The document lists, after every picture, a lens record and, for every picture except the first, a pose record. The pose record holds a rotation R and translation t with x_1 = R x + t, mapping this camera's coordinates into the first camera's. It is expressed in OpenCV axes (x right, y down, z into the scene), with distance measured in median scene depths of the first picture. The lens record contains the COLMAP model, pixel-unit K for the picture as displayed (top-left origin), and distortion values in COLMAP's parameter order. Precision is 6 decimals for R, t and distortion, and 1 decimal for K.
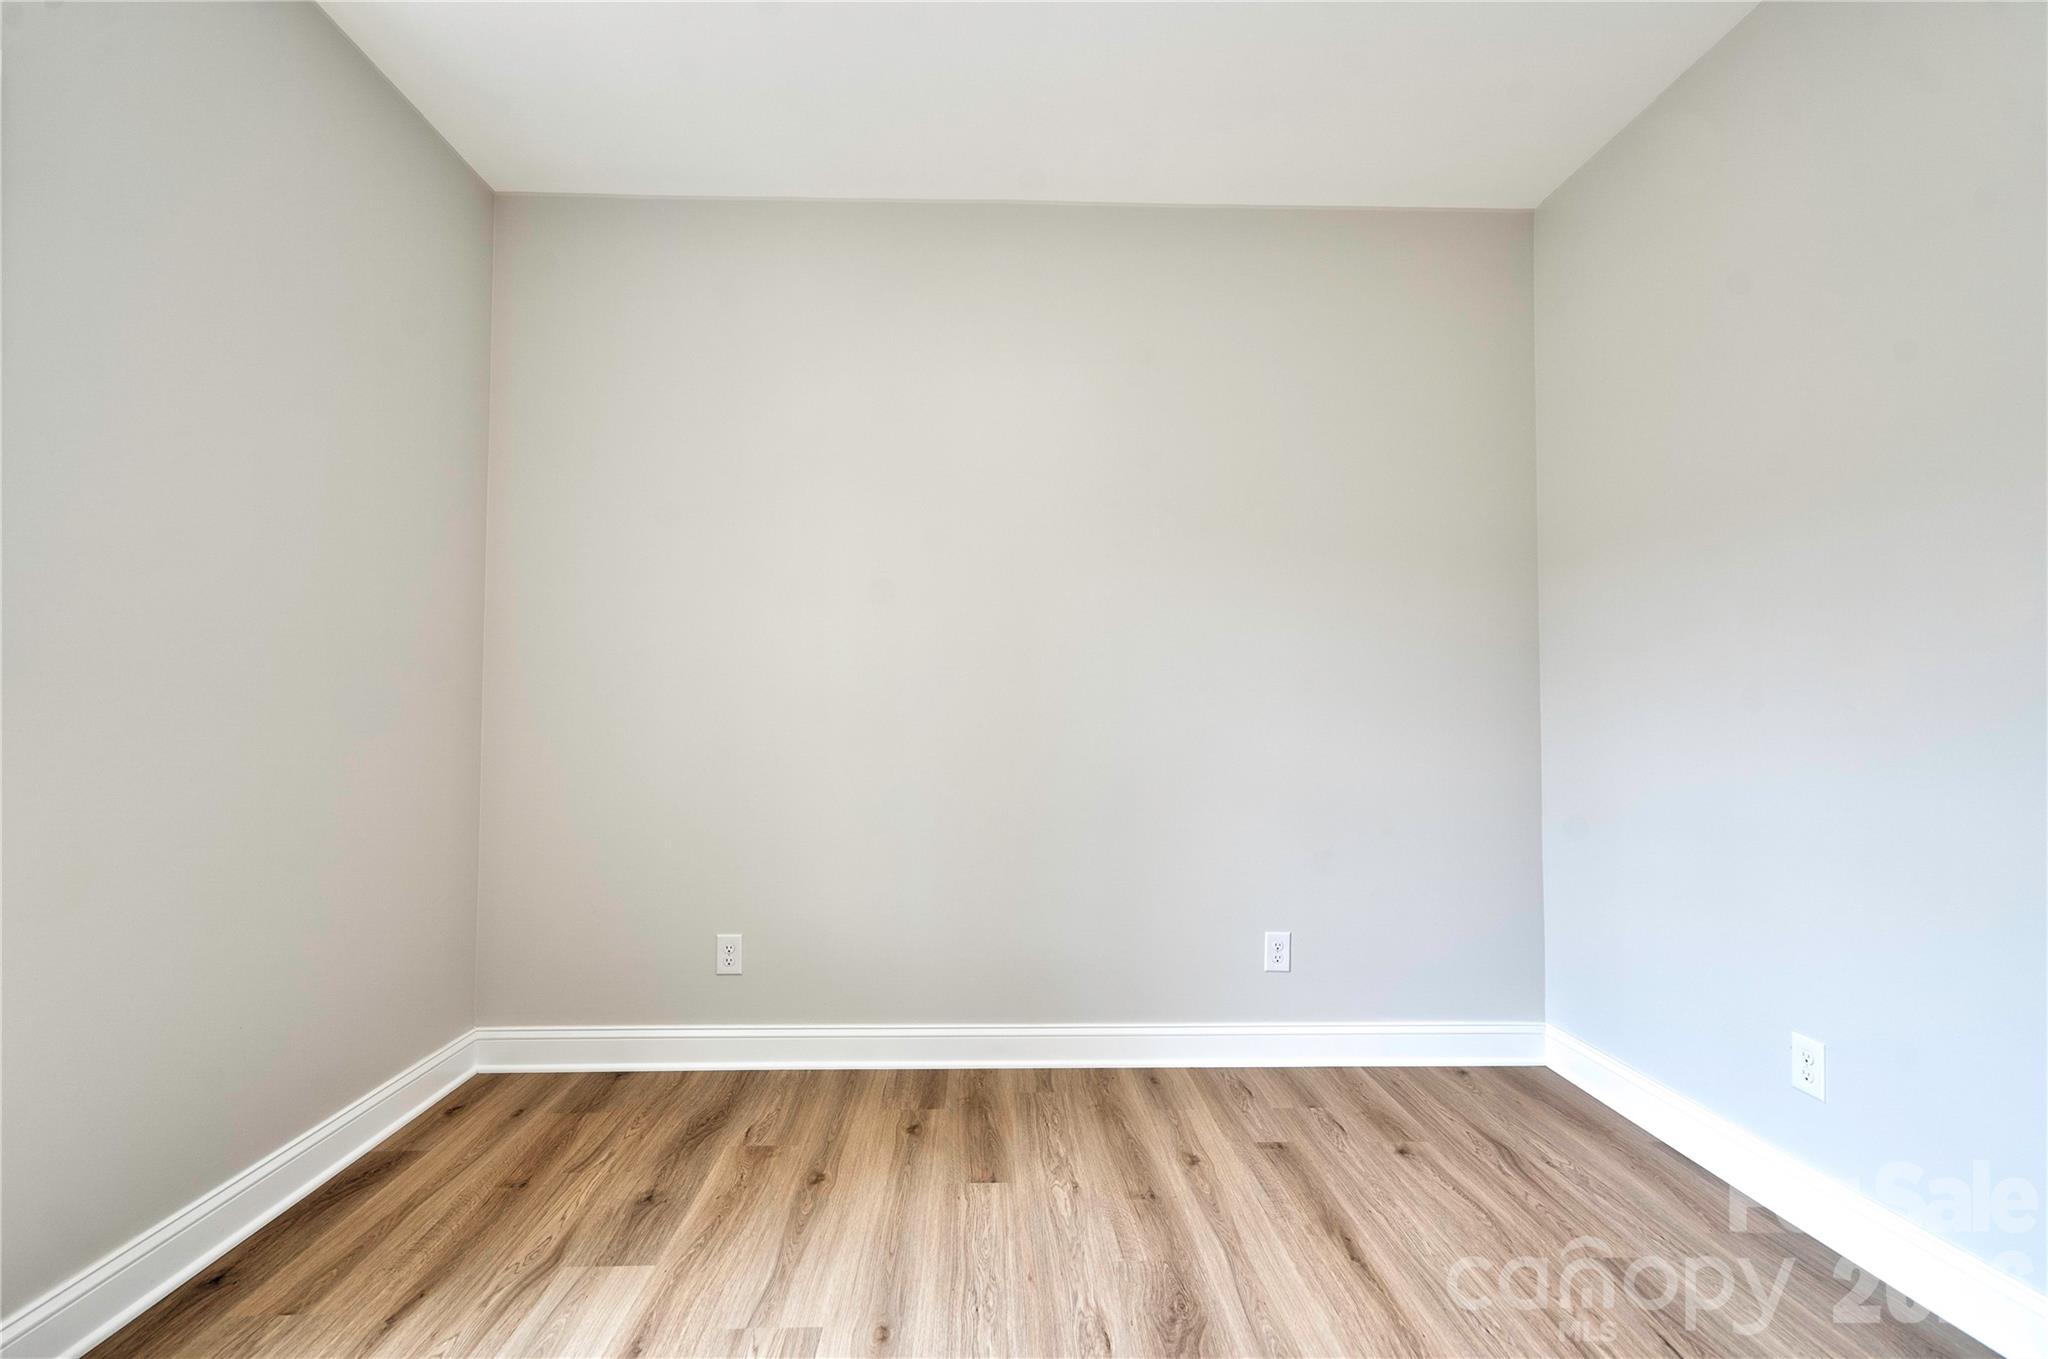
lens RADIAL K [[927.3, 0, 1025.5], [0, 927.3, 676.7], [0, 0, 1]] dist [-0.021693, 0.010232]
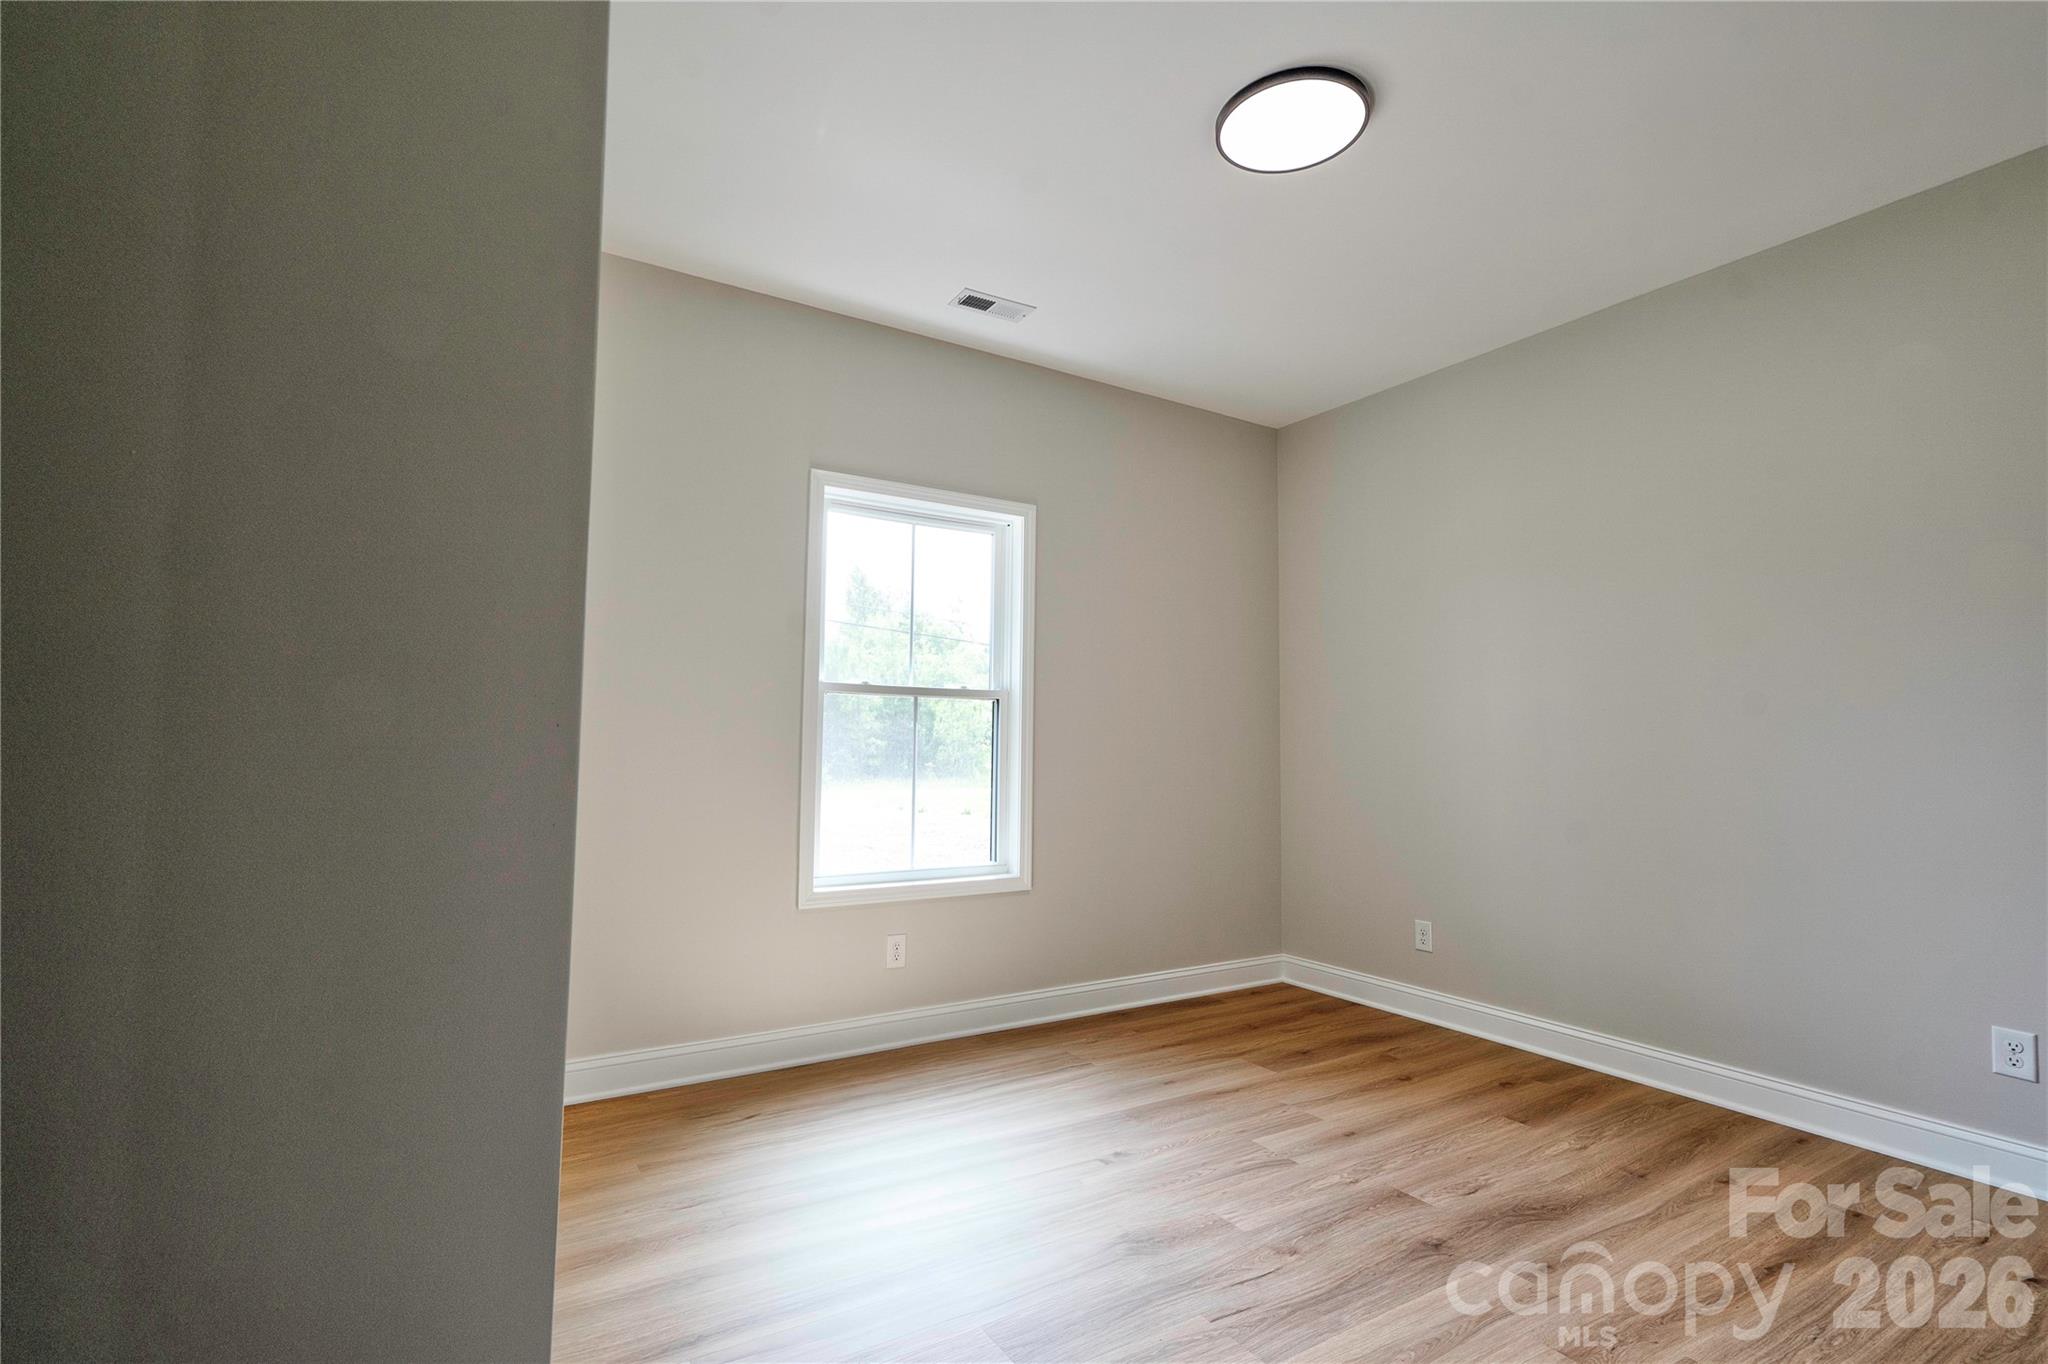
lens RADIAL K [[950.9, 0, 1025.8], [0, 950.9, 668.2], [0, 0, 1]] dist [-0.055986, -0.000374]
pose [[0.501342, -0.060913, -0.863102, 0.773545], [0.007594, 0.997790, -0.066007, -0.007003], [0.865216, 0.026538, 0.500697, -0.264231]]
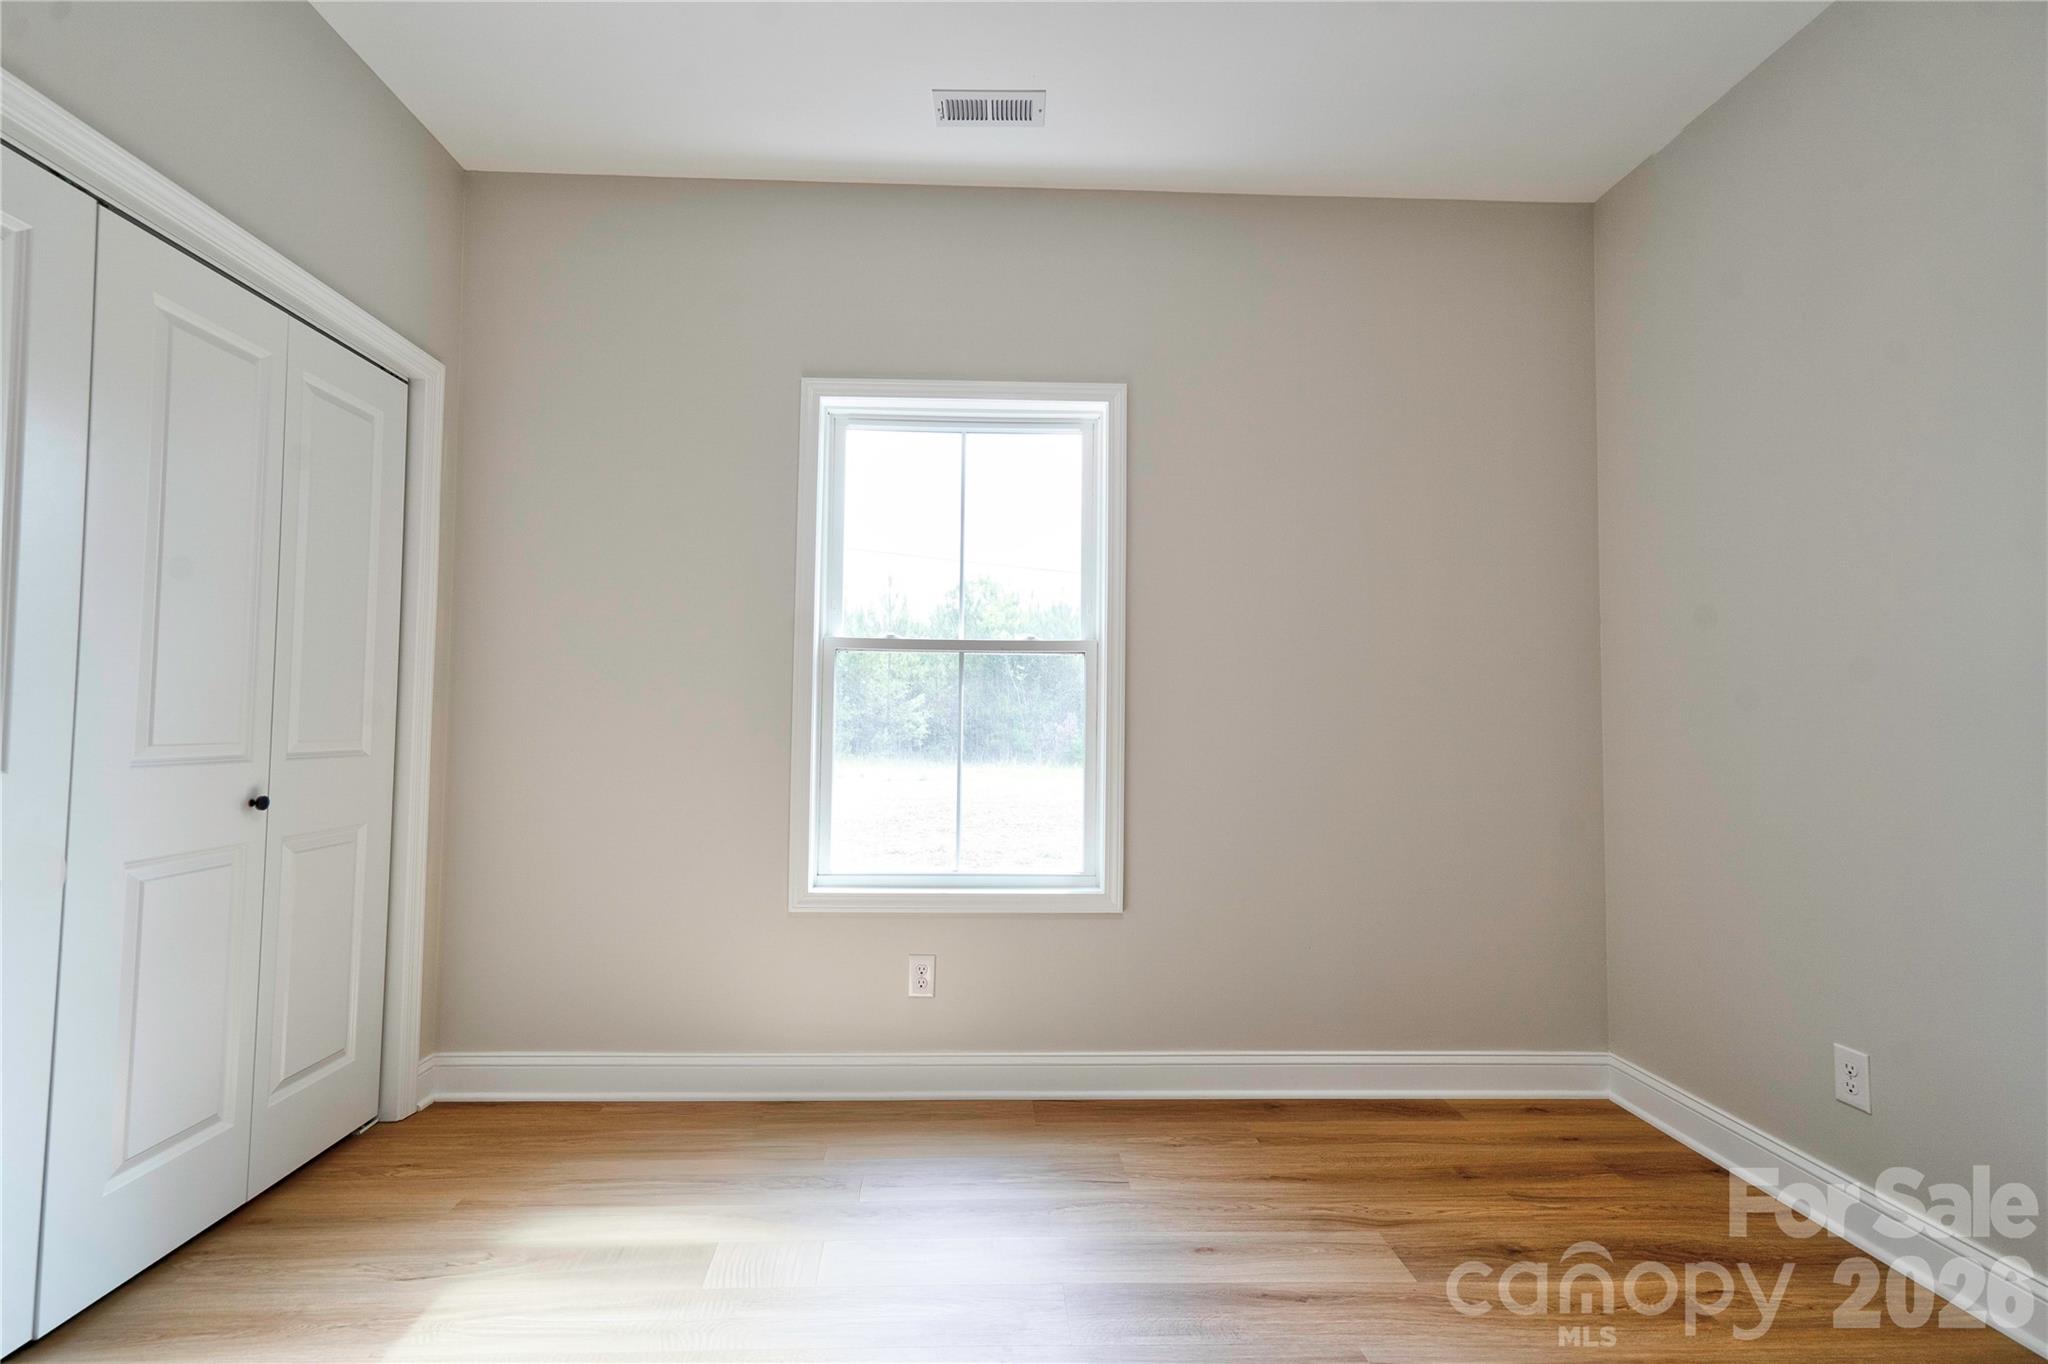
lens RADIAL K [[943.5, 0, 1010.8], [0, 943.5, 676.5], [0, 0, 1]] dist [-0.012702, 0.001390]
pose [[-0.009190, -0.044389, -0.998972, 0.528106], [0.015604, 0.998886, -0.044528, 0.022957], [0.999836, -0.015997, -0.008487, 0.481077]]
